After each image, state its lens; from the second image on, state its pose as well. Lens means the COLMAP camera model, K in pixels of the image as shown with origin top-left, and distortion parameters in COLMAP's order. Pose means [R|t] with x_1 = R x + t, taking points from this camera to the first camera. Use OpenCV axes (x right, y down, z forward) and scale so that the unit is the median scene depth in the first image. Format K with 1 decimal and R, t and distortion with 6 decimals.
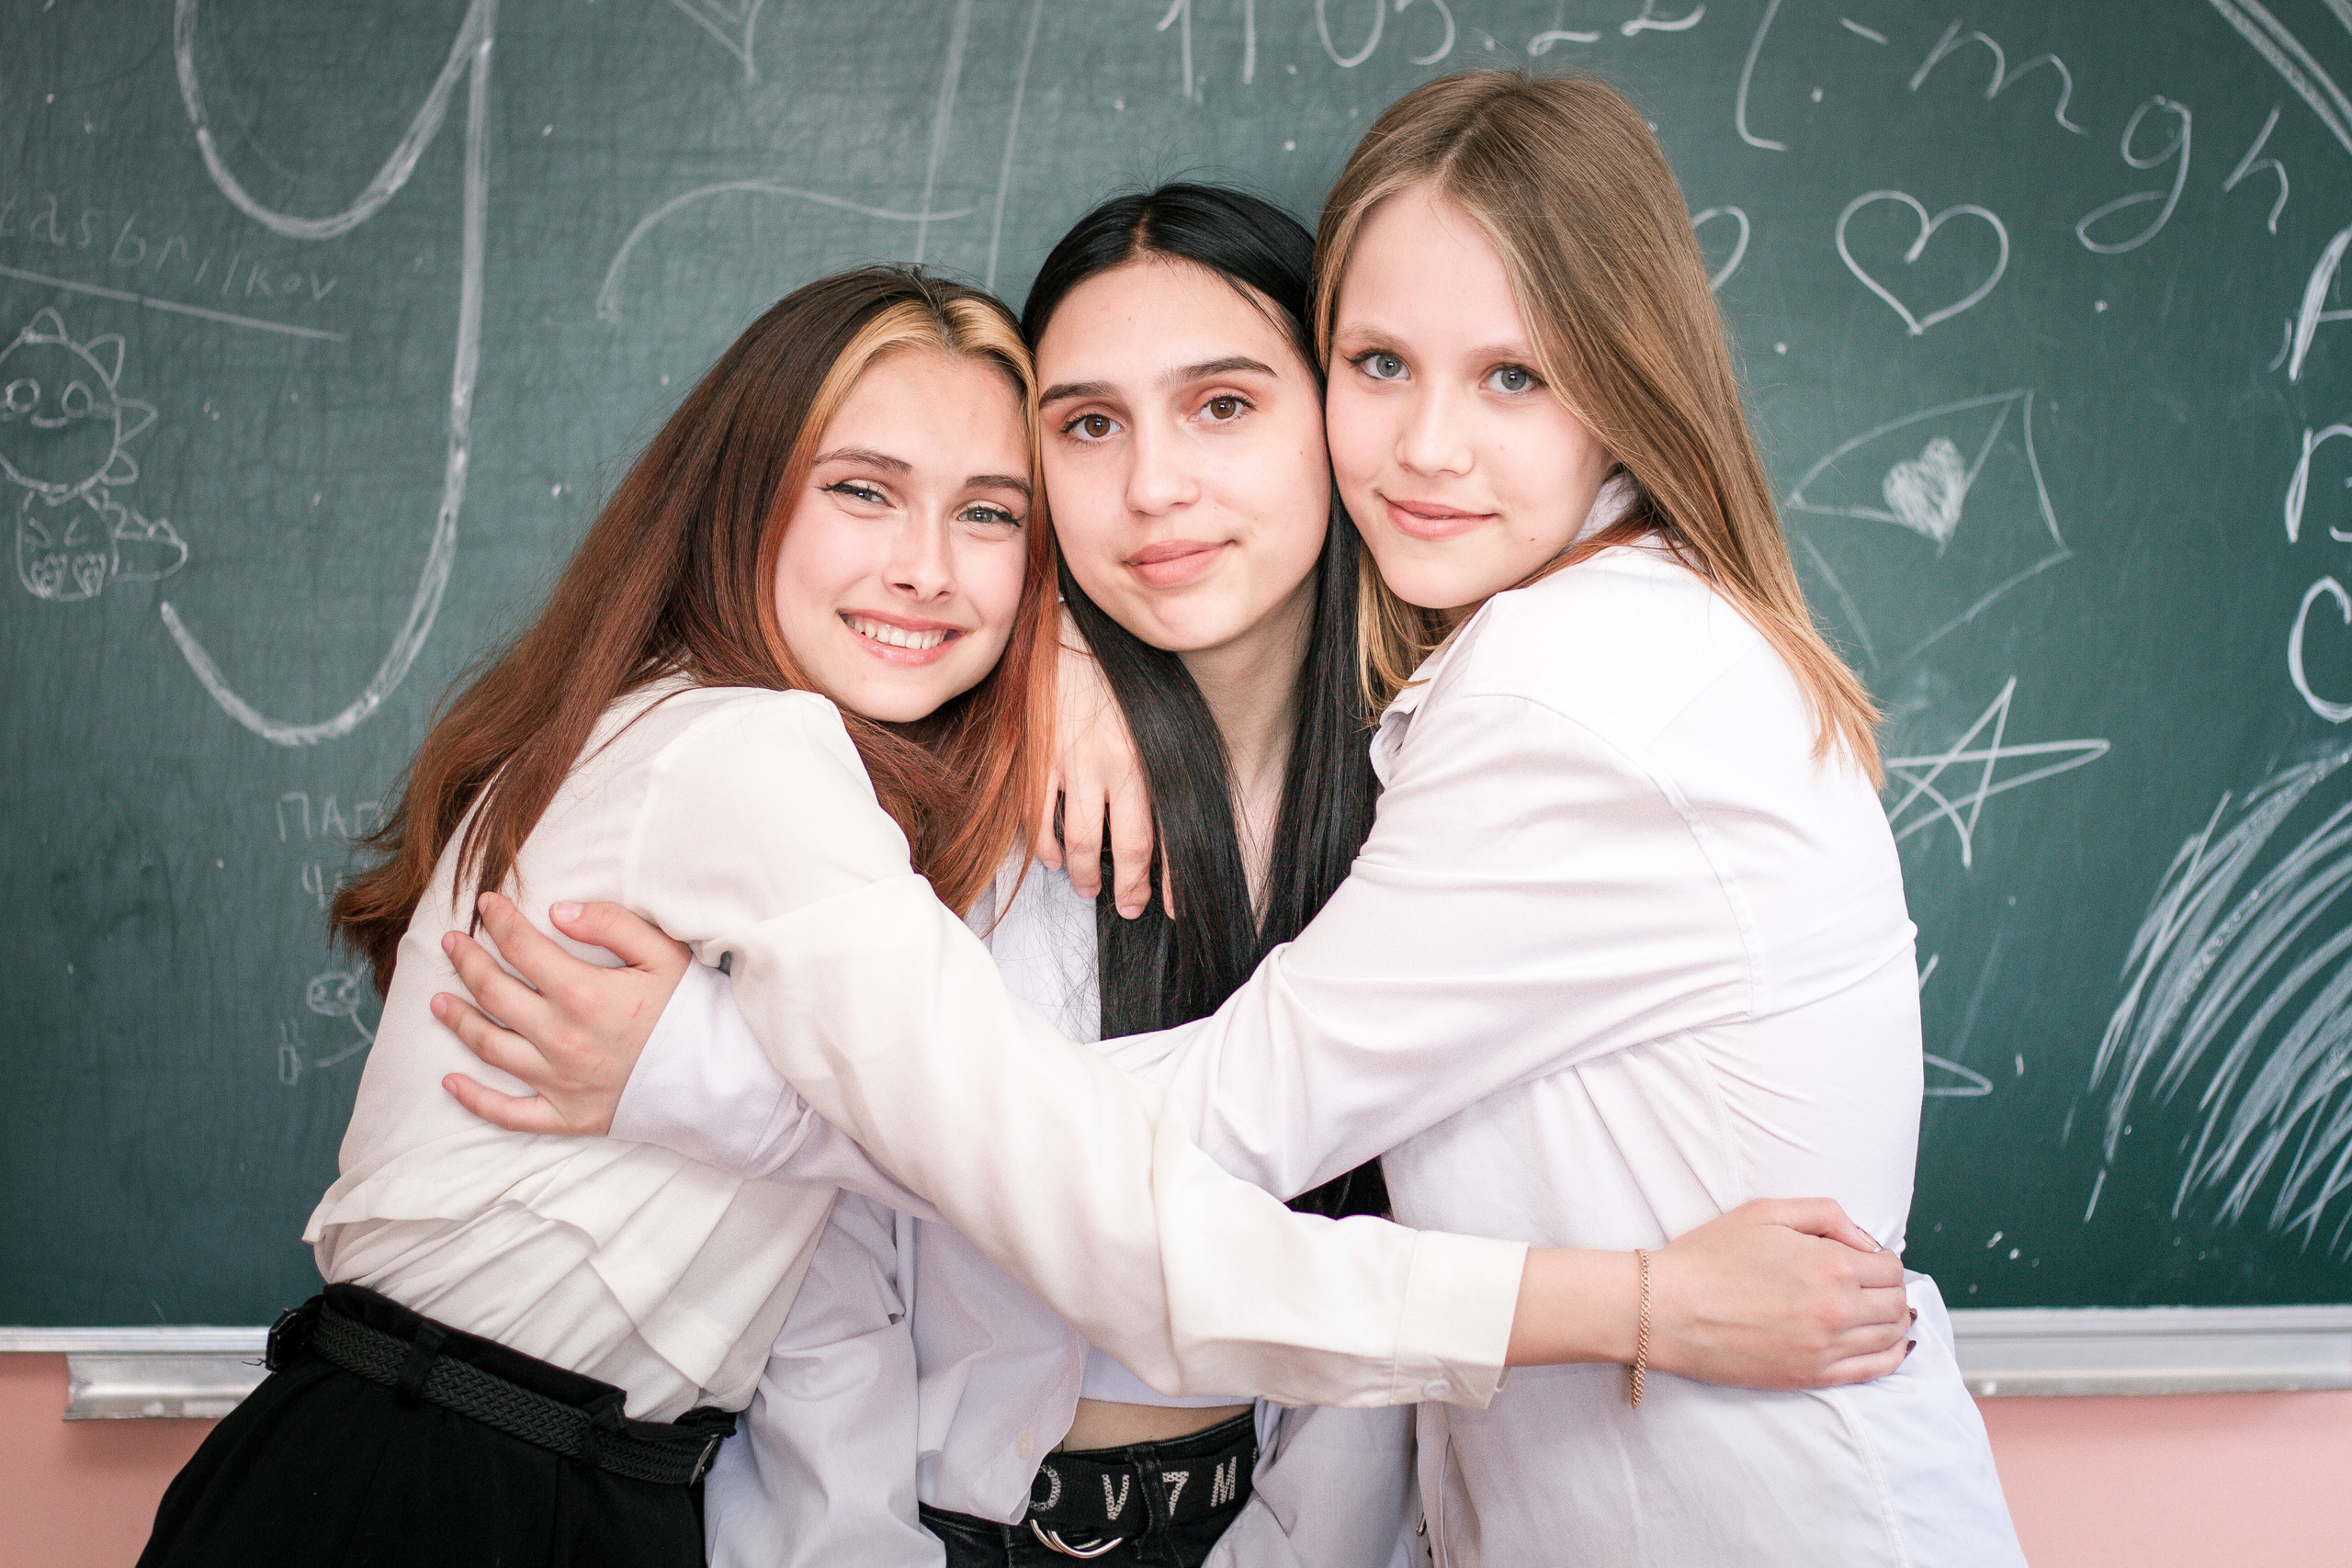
lens RADIAL K [[5576.6, 0, 1190.9], [0, 5576.6, 807.6], [0, 0, 1]] dist [-0.101923, 0.000000]
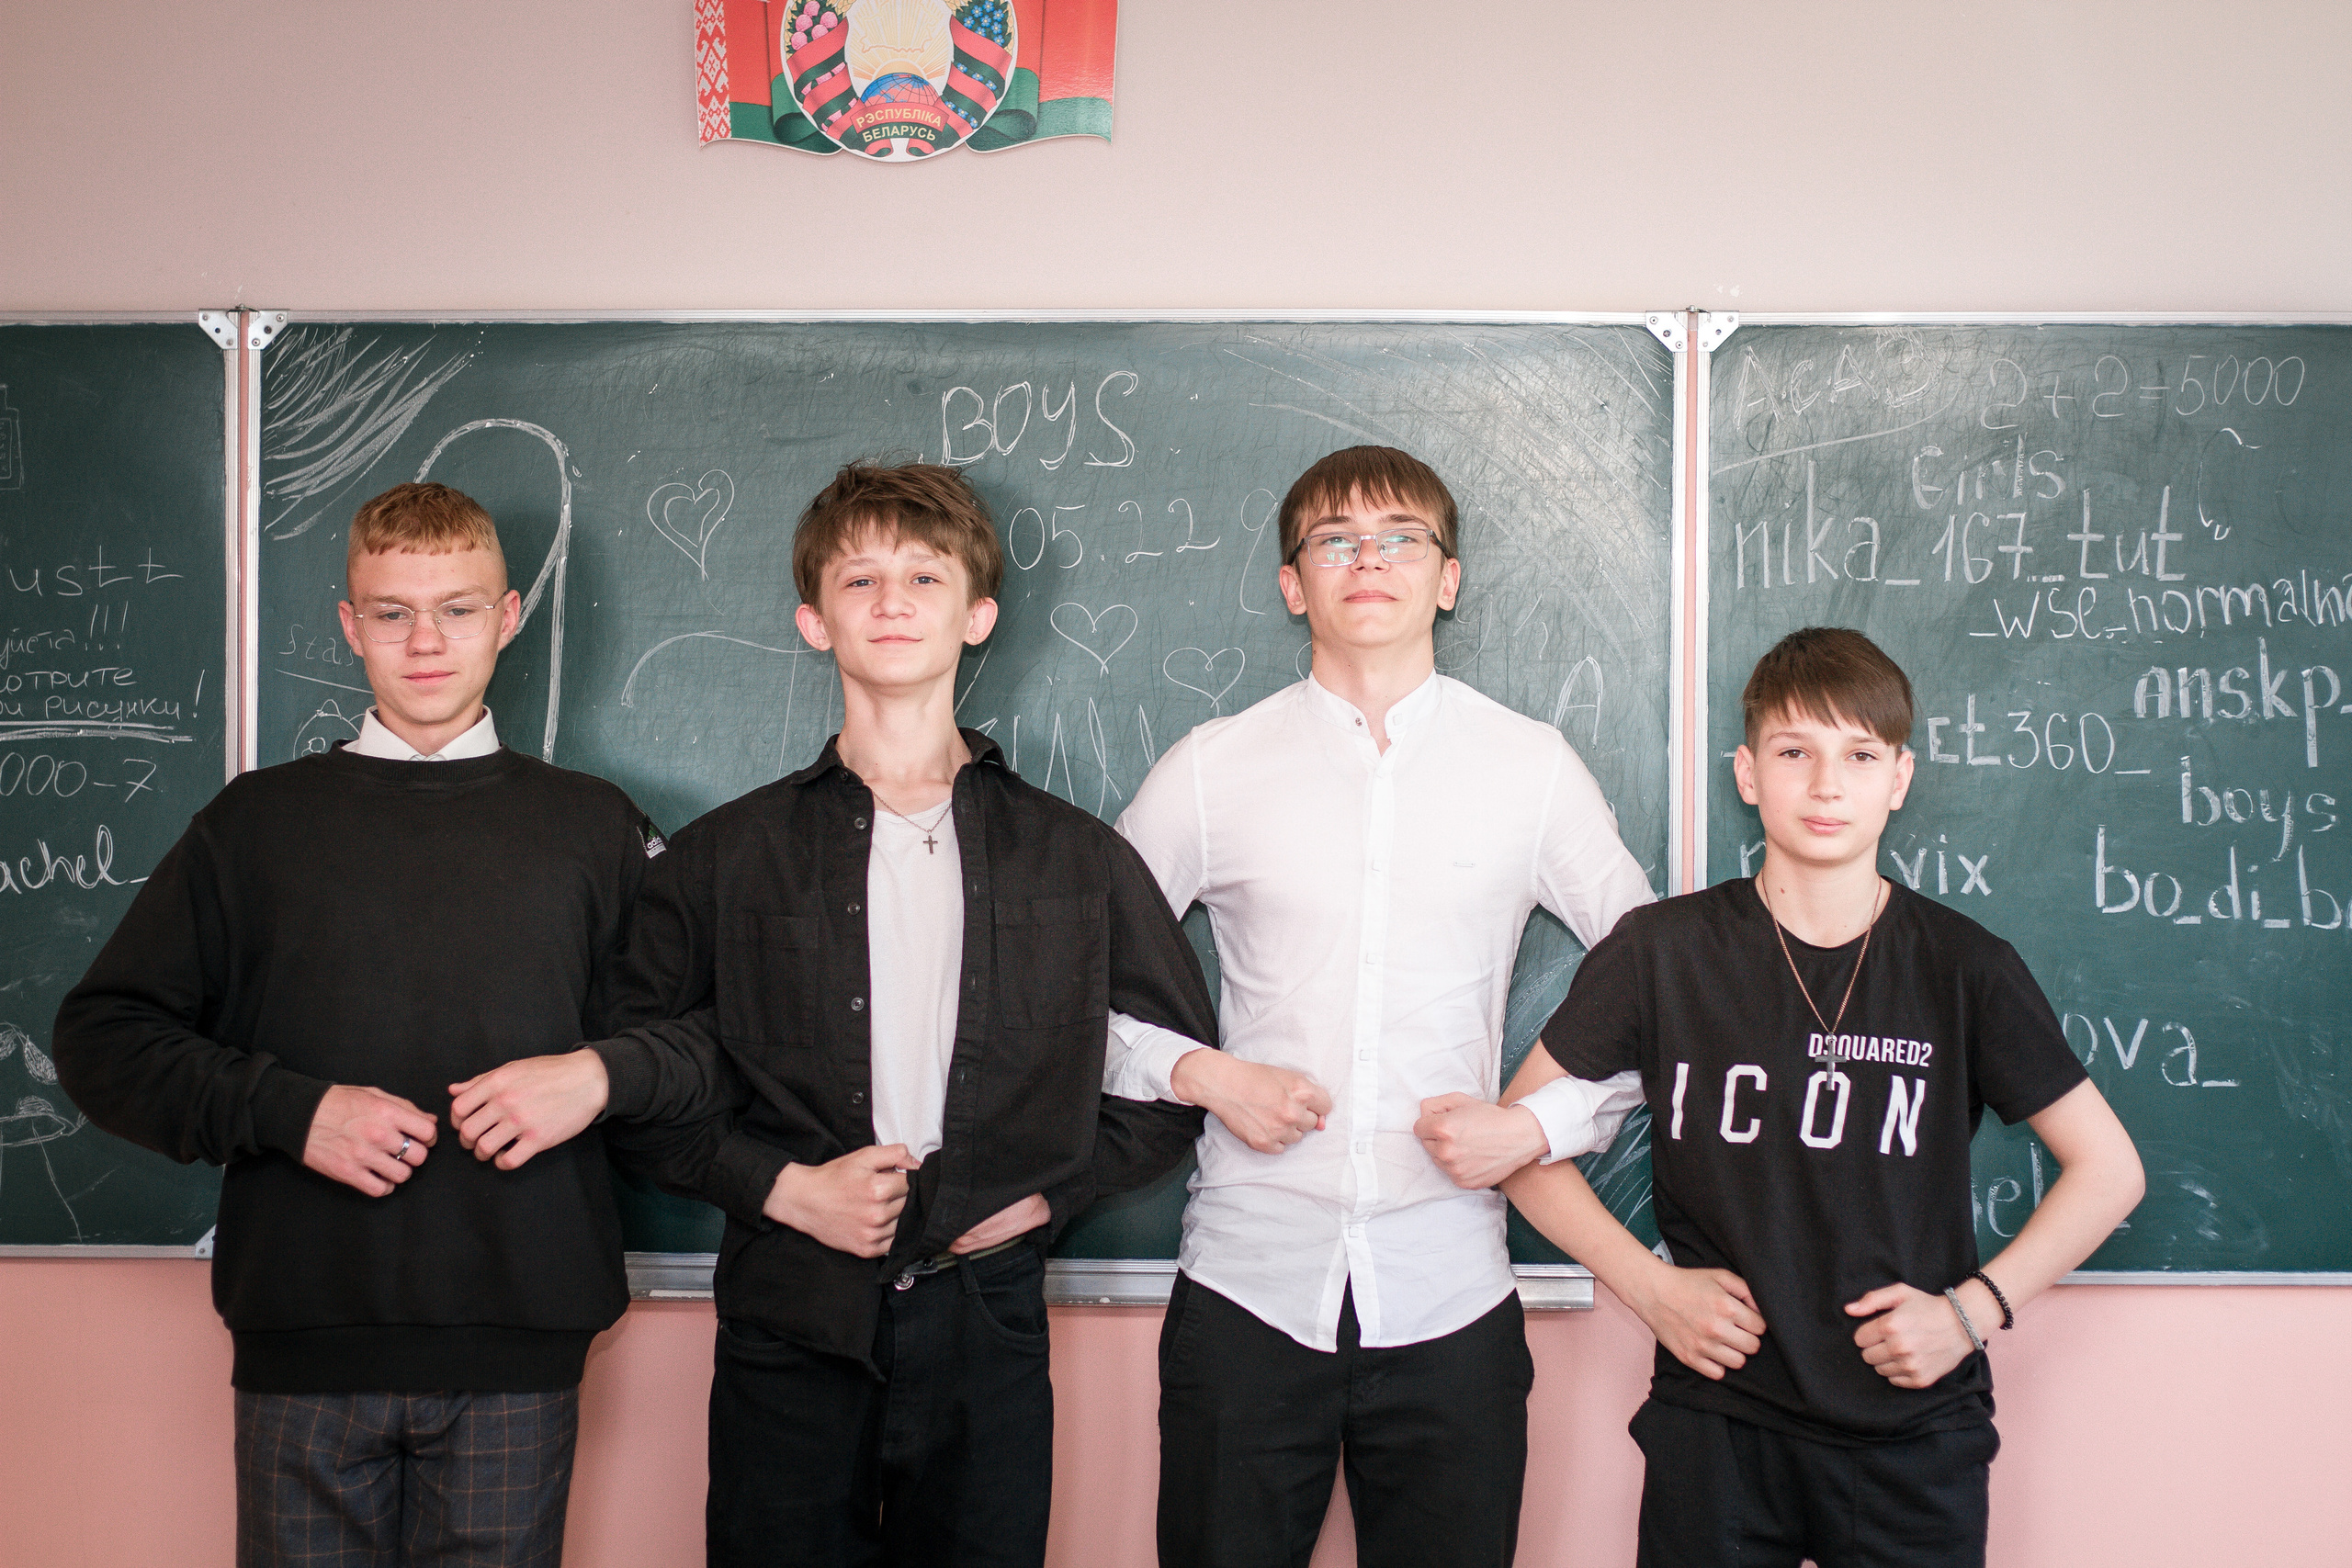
lens RADIAL K [[5576.6, 0, 1215.4], [0, 5576.6, 784.8], [0, 0, 1]] dist [-0.101923, 0.000000]
pose [[0.991557, 0.006897, -0.129489, 0.330779], [-0.013684, 0.998574, -0.051593, 0.031542], [0.128948, 0.052930, 0.990238, -0.812735]]
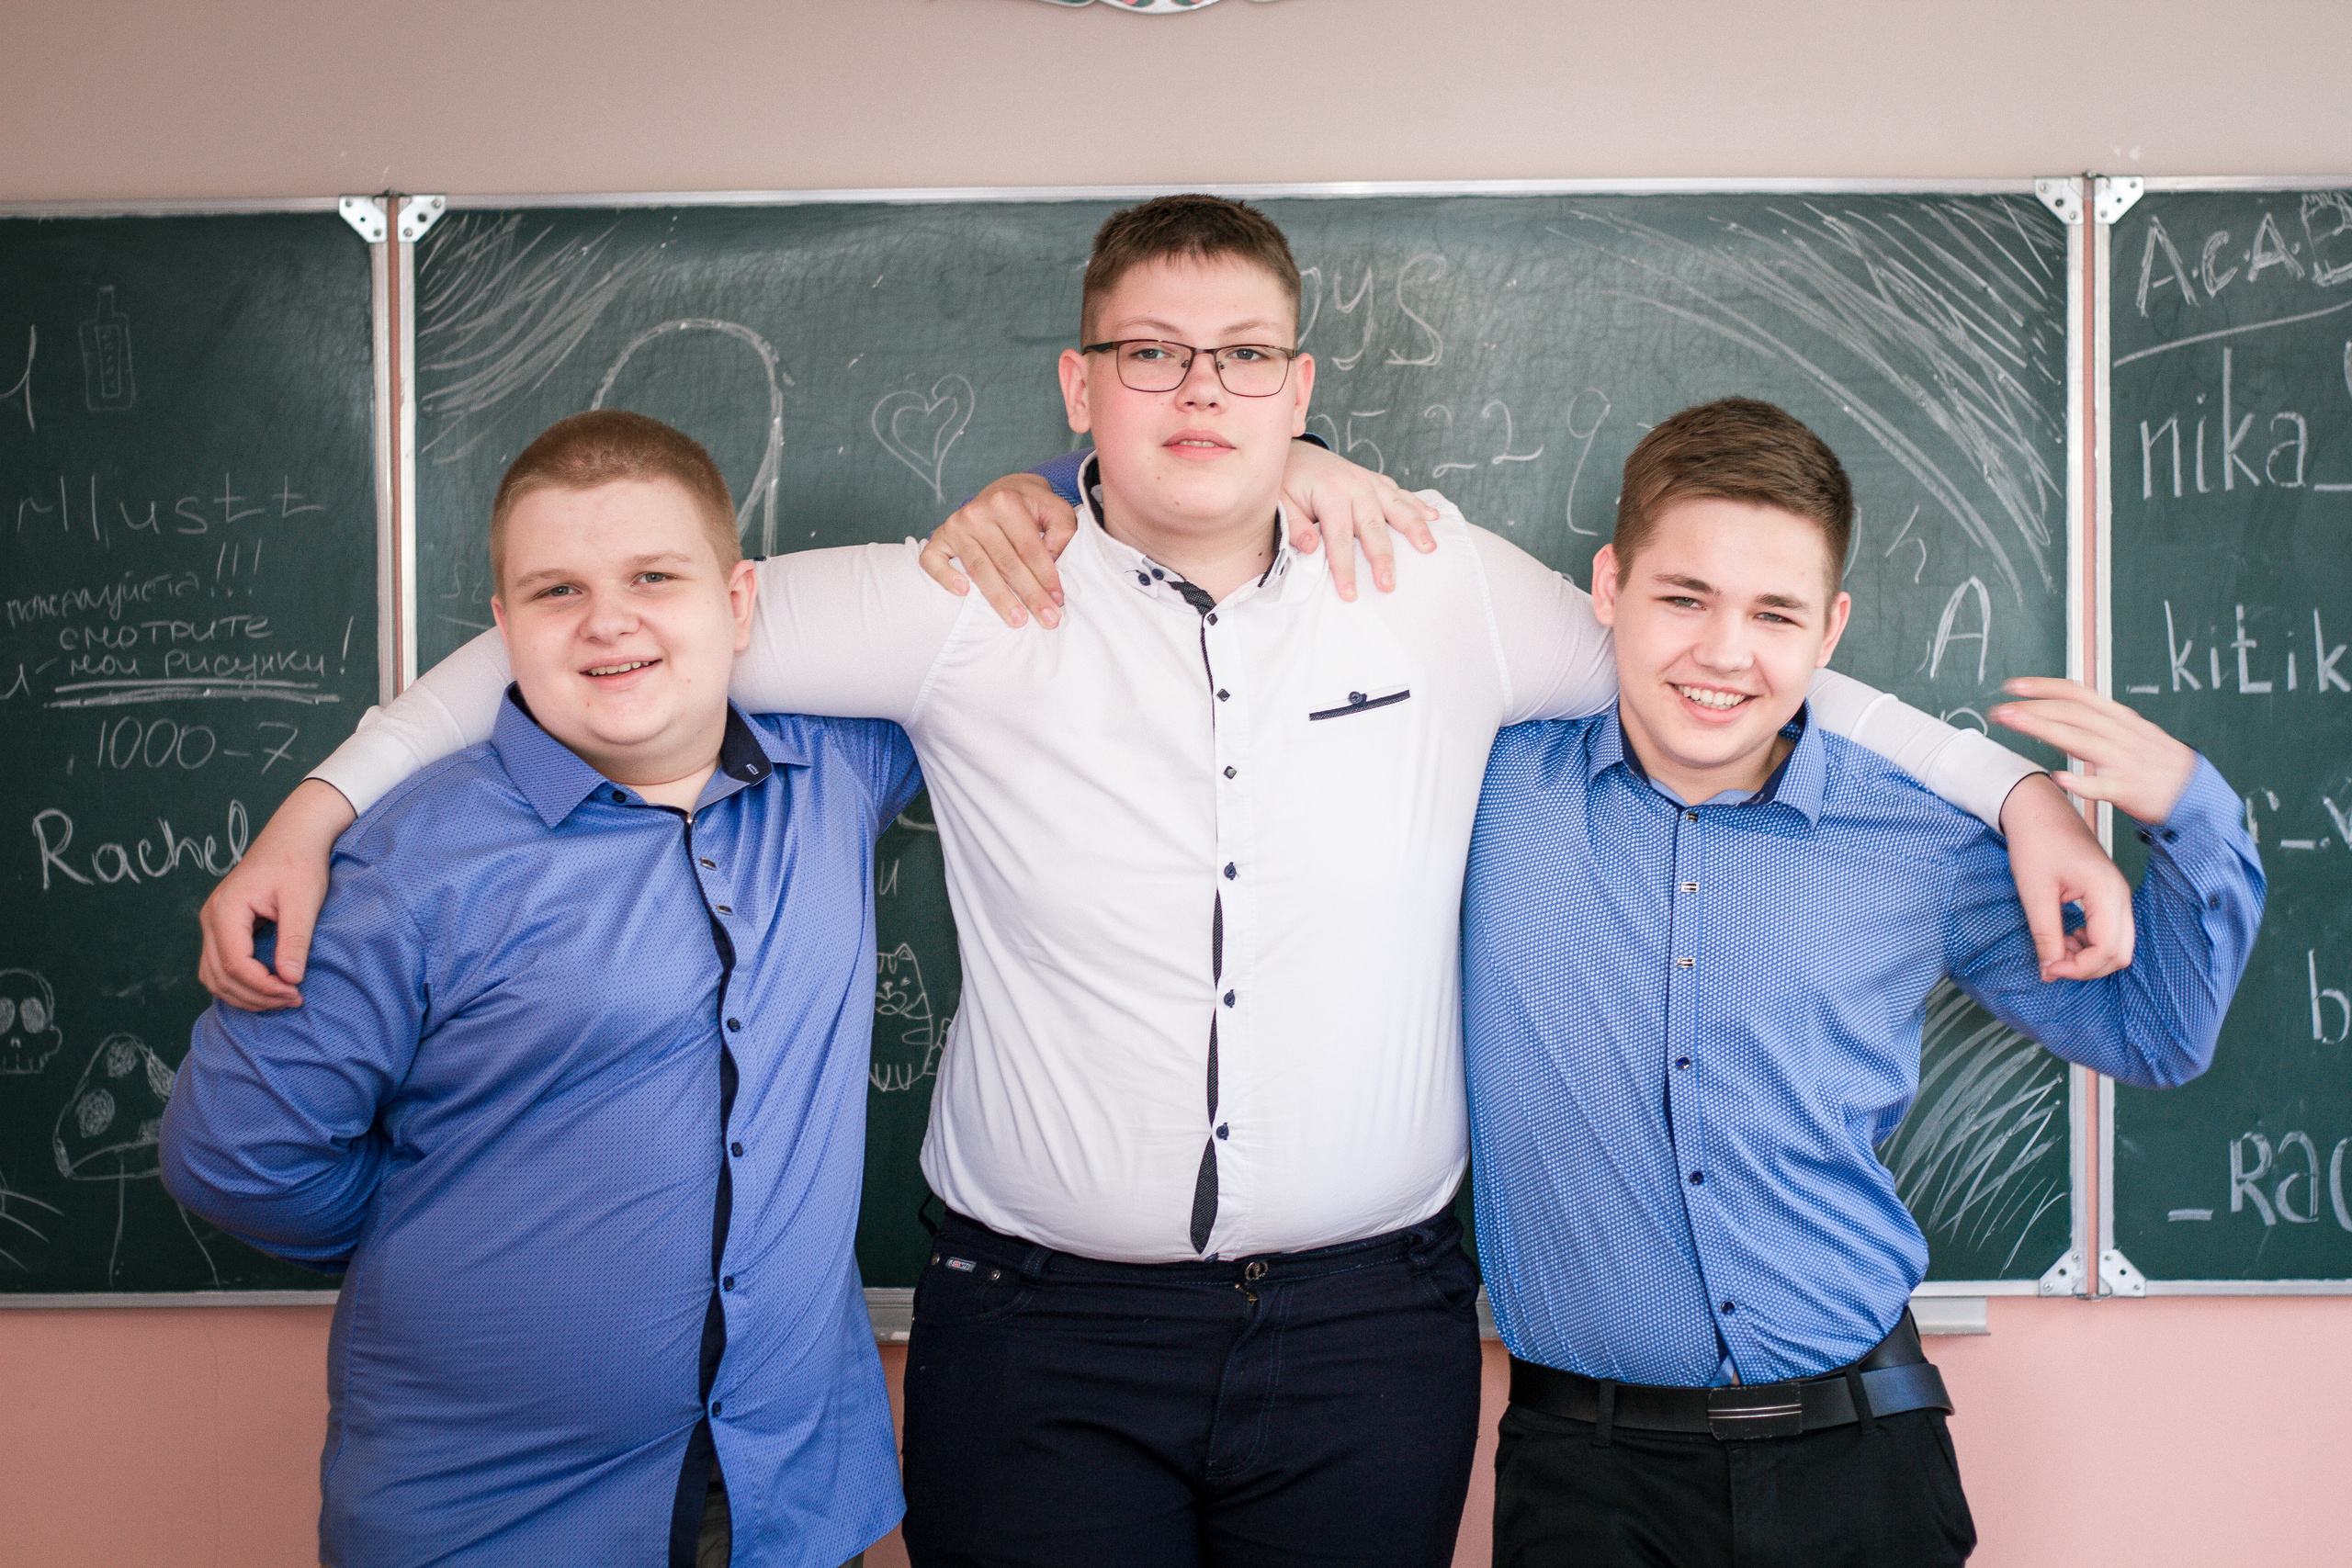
lens RADIAL K [[5576.6, 0, 1157.7], [0, 5576.6, 771.6], [0, 0, 1]] dist [-0.101923, 0.000000]
pose [[0.995421, -0.007282, -0.095309, 0.134088], [0.003672, 0.999271, -0.037993, 0.007189], [0.095516, 0.037469, 0.994722, -0.575688]]
